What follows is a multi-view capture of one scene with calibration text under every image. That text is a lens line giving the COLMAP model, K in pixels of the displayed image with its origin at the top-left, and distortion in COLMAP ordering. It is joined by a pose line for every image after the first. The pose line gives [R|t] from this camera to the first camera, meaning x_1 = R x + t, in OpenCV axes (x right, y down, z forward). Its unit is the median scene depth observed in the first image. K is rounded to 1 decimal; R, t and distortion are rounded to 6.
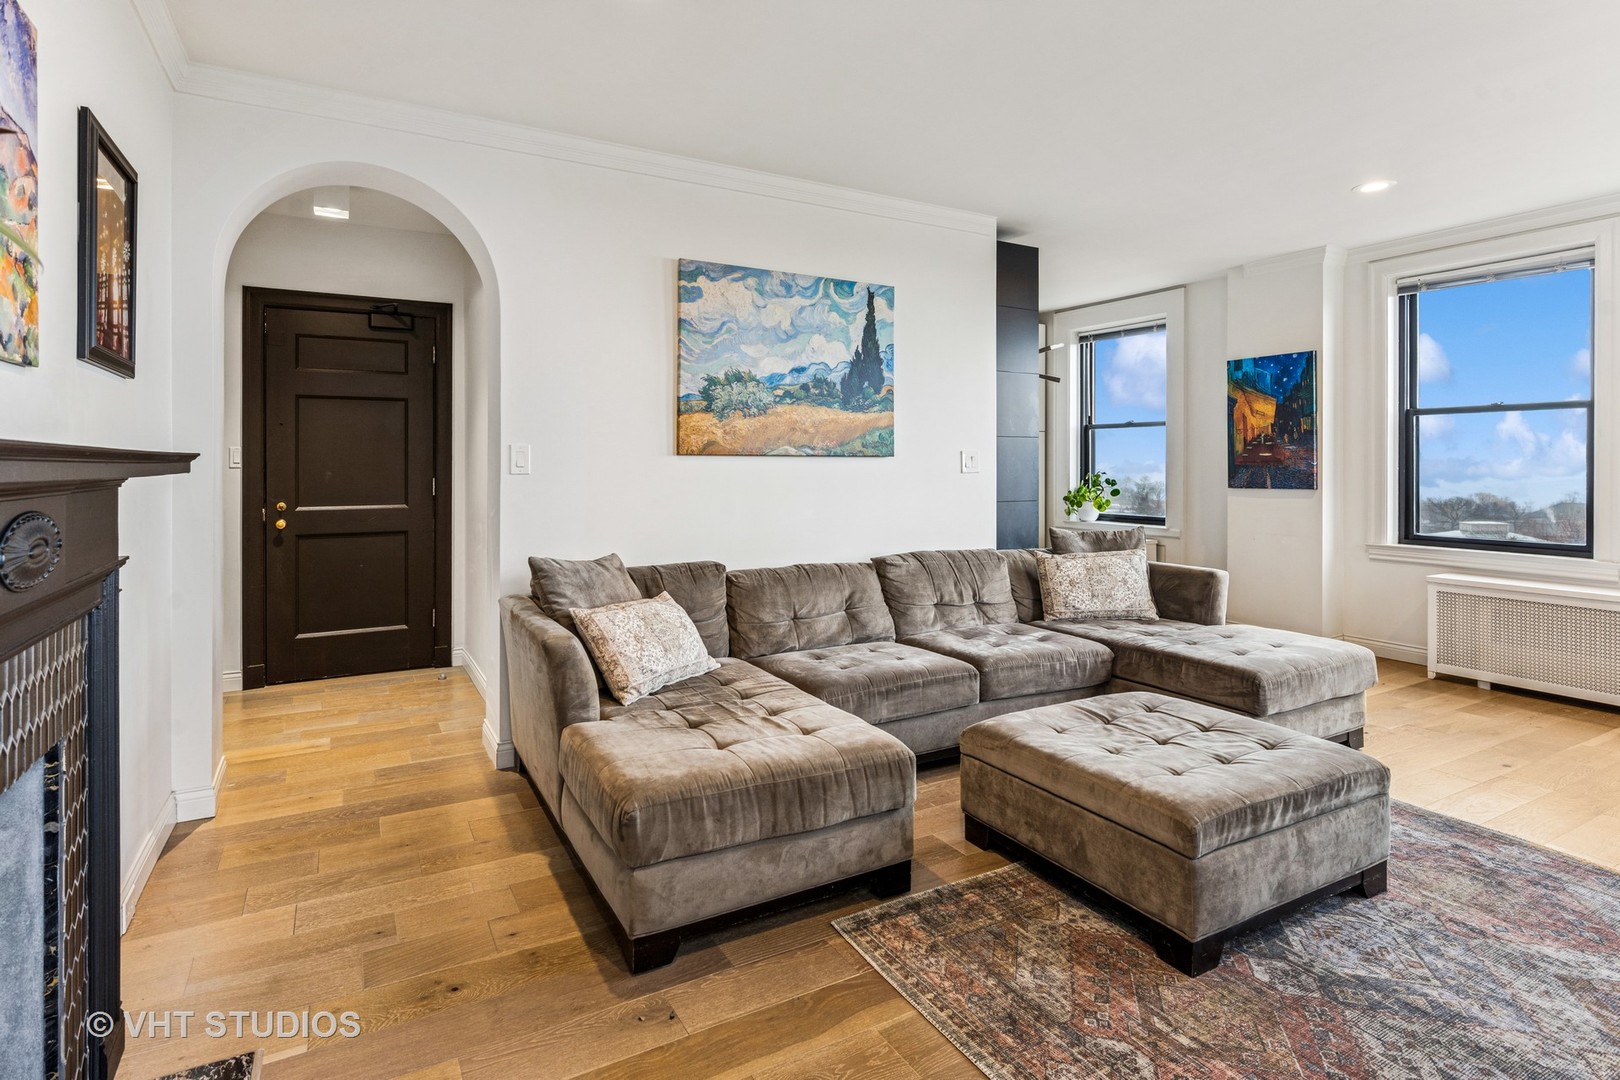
lens RADIAL K [[842.4, 0, 812.4], [0, 842.4, 467.3], [0, 0, 1]] dist [-0.012877, 0.003328]
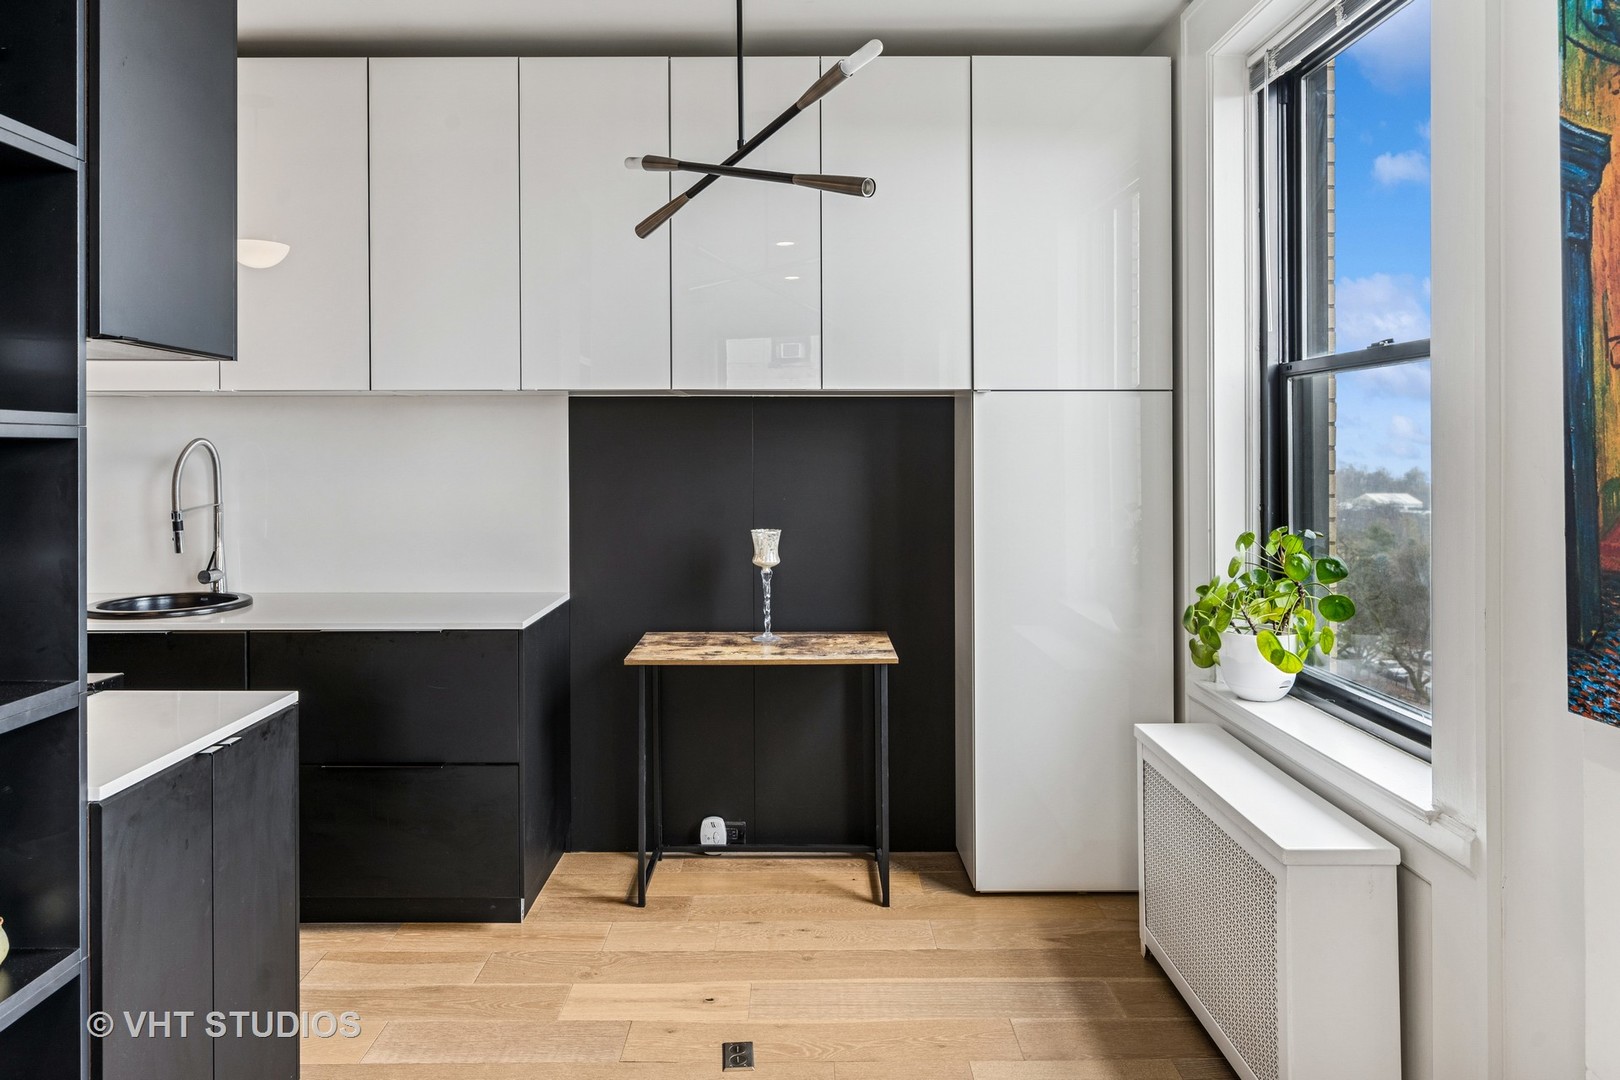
lens RADIAL K [[1086.3, 0, 799.1], [0, 1086.3, 440.5], [0, 0, 1]] dist [-0.011480, 0.001196]
pose [[0.865506, 0.005544, -0.500868, 0.576768], [-0.011950, 0.999883, -0.009581, -0.027623], [0.500756, 0.014278, 0.865471, 0.919496]]
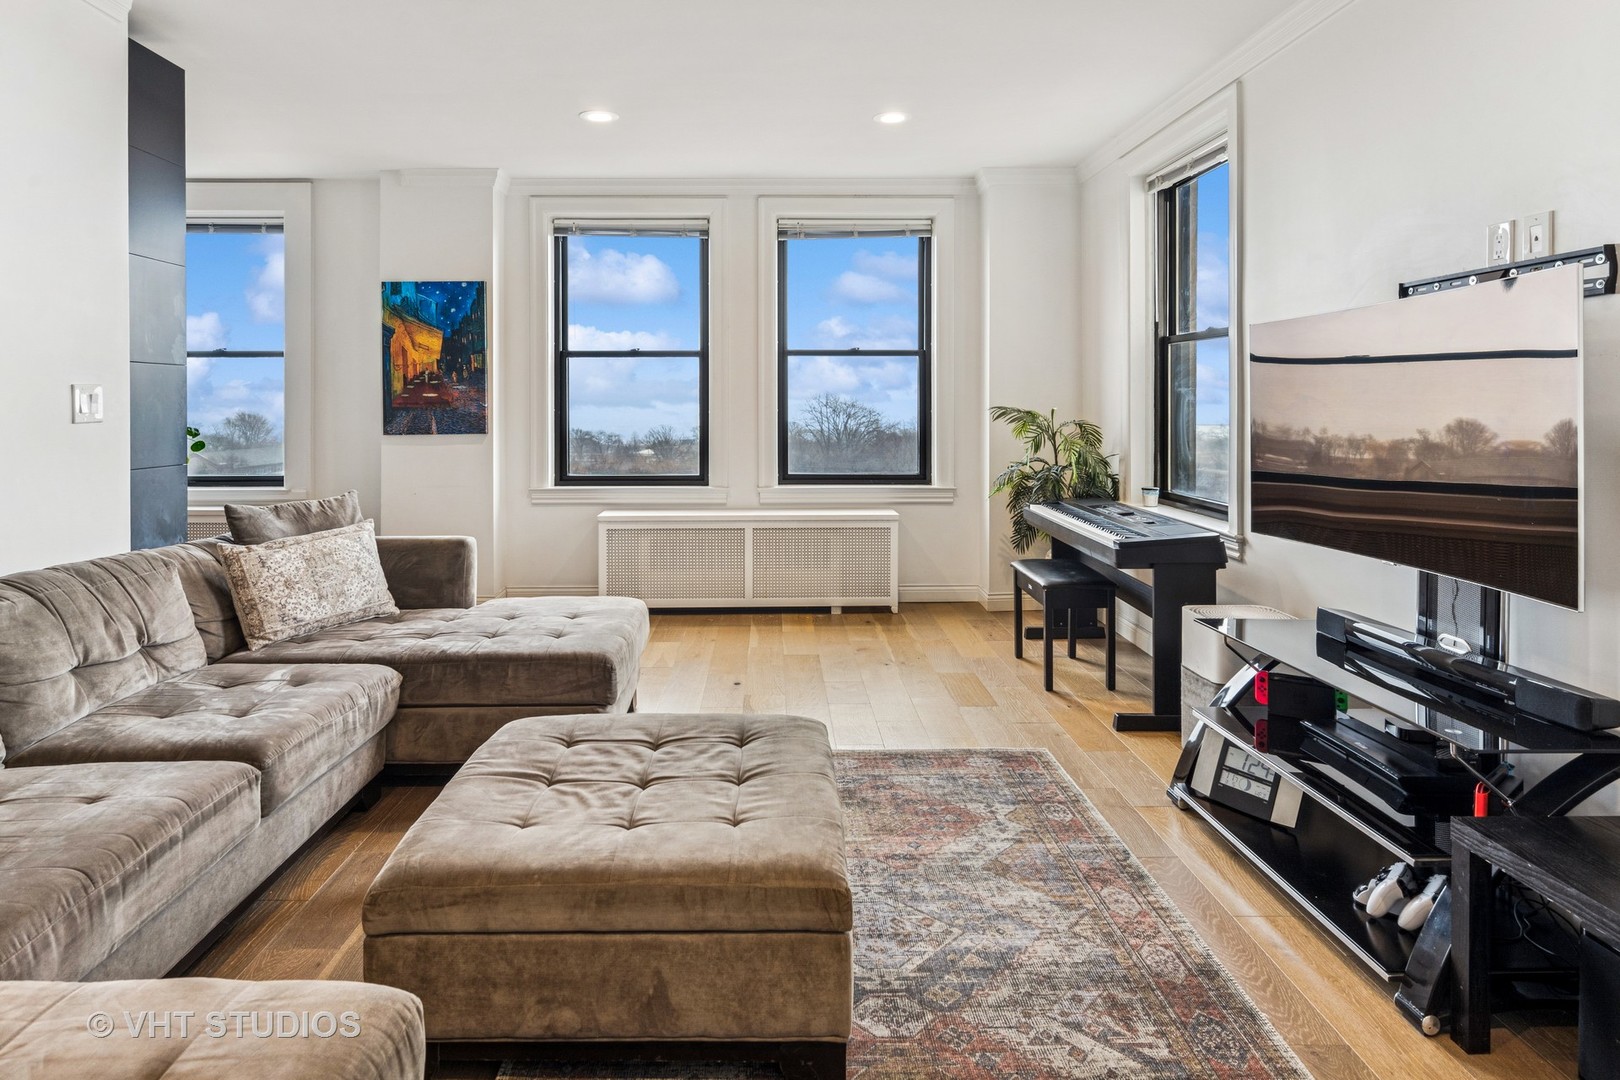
lens RADIAL K [[901.1, 0, 777.0], [0, 901.1, 408.9], [0, 0, 1]] dist [-0.001577, -0.002478]
pose [[0.482372, -0.006059, 0.875945, -0.119219], [0.006359, 0.999974, 0.003414, -0.002139], [-0.875943, 0.003923, 0.482398, 0.280287]]
